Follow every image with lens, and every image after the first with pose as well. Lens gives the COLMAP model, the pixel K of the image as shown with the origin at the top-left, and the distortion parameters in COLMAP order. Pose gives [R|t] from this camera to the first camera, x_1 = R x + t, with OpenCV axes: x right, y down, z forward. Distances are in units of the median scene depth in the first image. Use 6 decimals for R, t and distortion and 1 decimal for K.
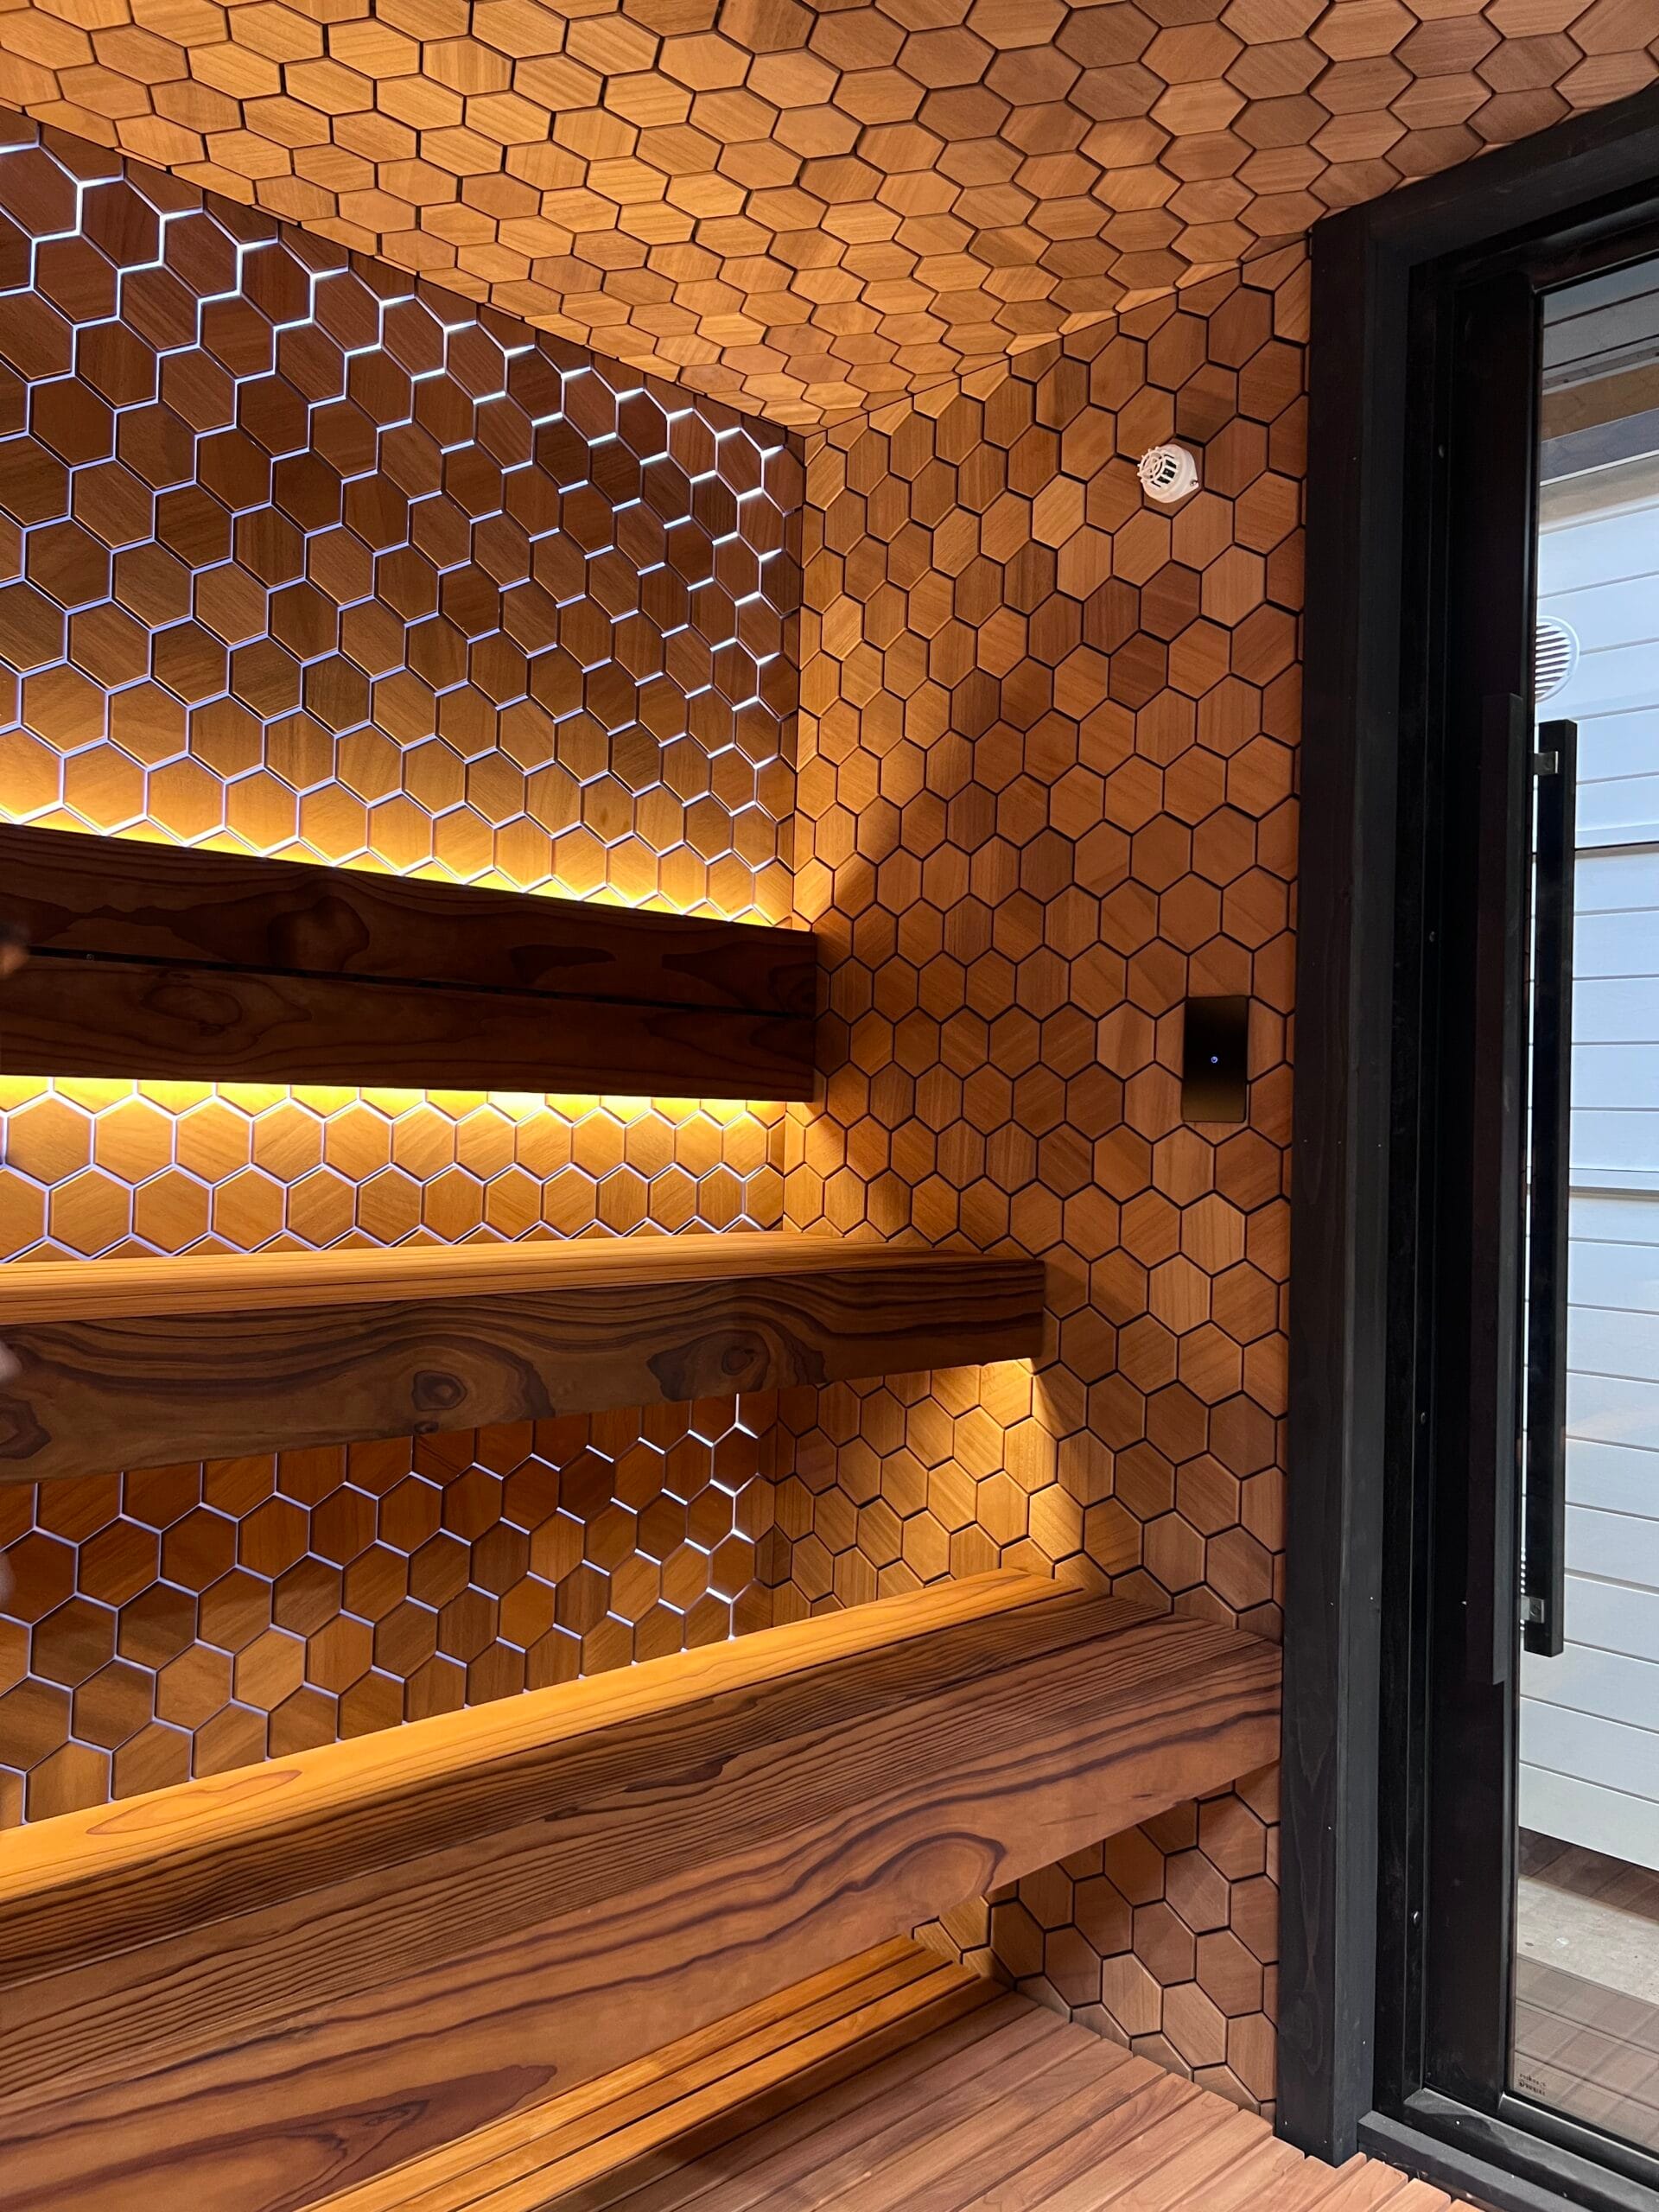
lens RADIAL K [[1669.6, 0, 842.9], [0, 1669.6, 1085.4], [0, 0, 1]] dist [0.048320, -0.062335]
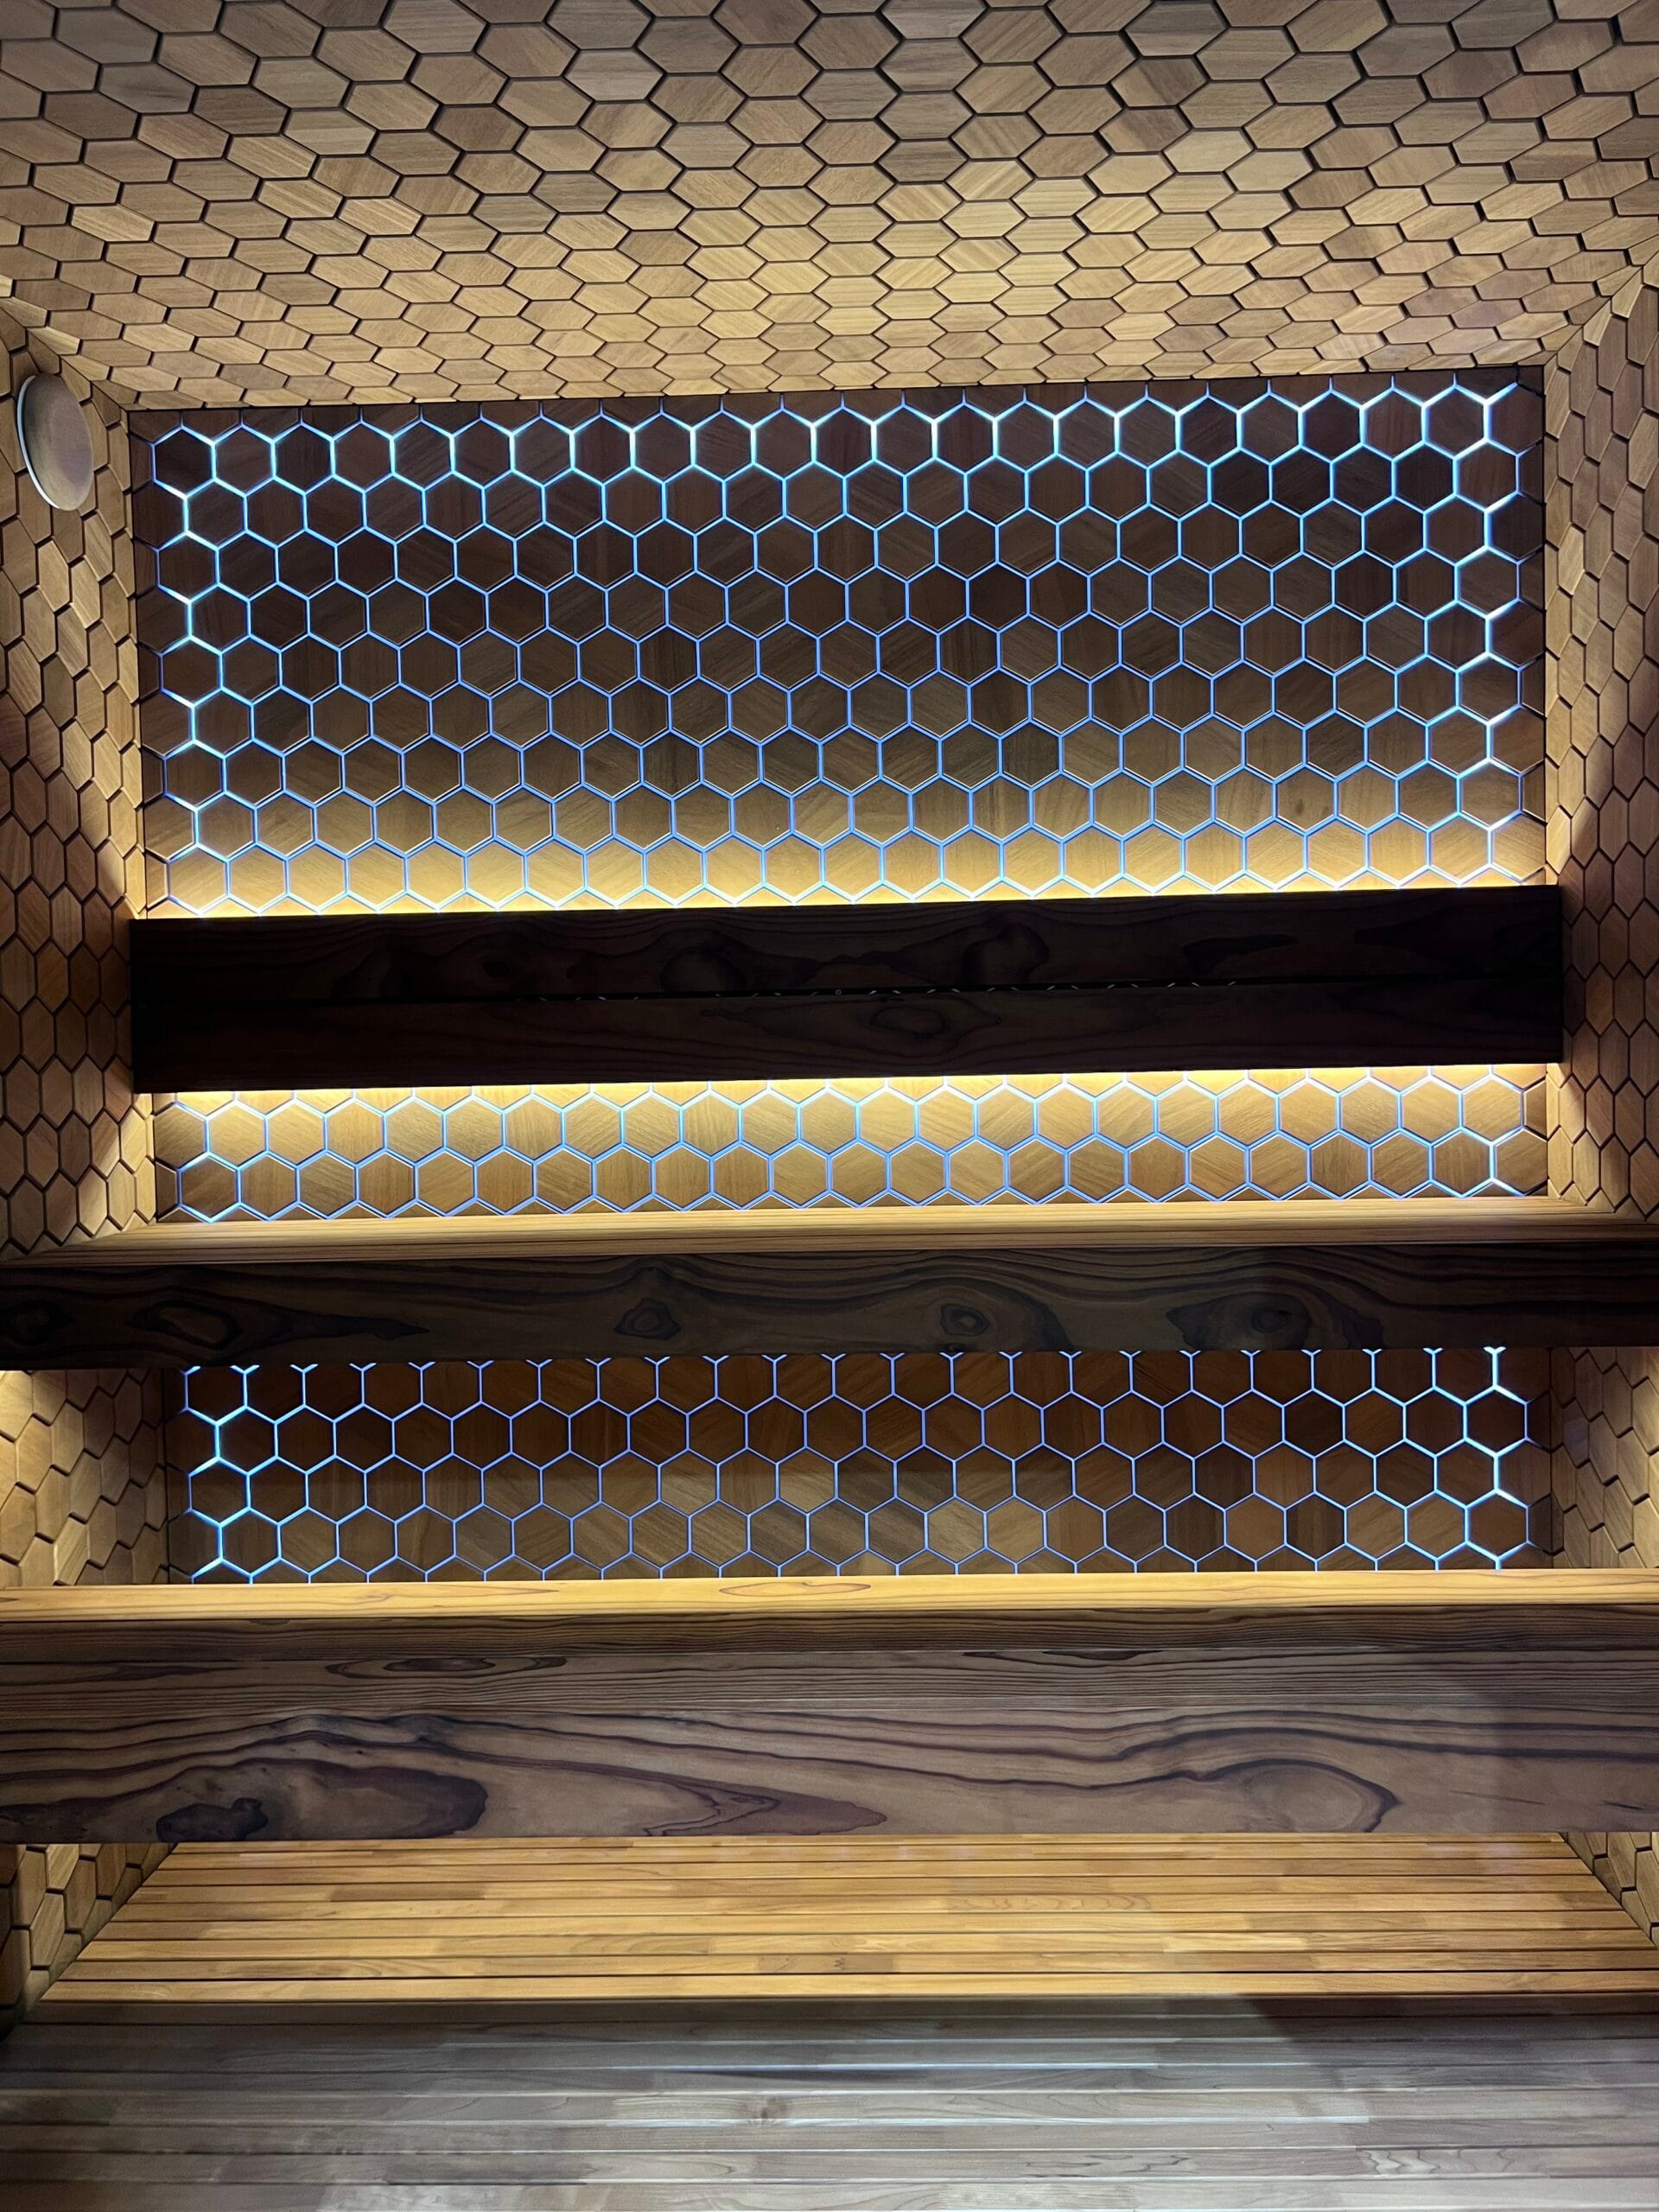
lens RADIAL K [[1669.6, 0, 835.1], [0, 1669.6, 1085.4], [0, 0, 1]] dist [0.048320, -0.062335]
pose [[0.693299, -0.021716, -0.720323, 0.464597], [0.054277, 0.998280, 0.022146, -0.025329], [0.718603, -0.054451, 0.693285, 0.031987]]
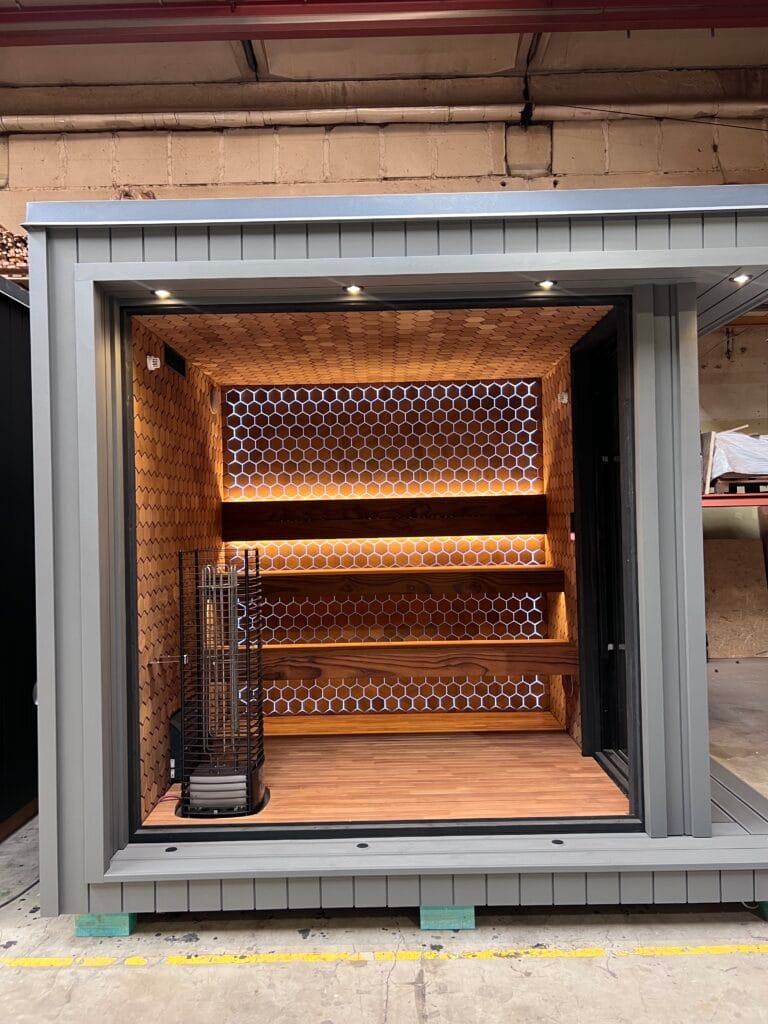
lens RADIAL K [[772.9, 0, 380.8], [0, 772.9, 508.4], [0, 0, 1]] dist [0.048320, -0.062335]
pose [[0.703689, -0.052192, -0.708588, 1.309798], [0.056366, 0.998256, -0.017551, -0.054362], [0.708268, -0.027589, 0.705404, -0.839380]]
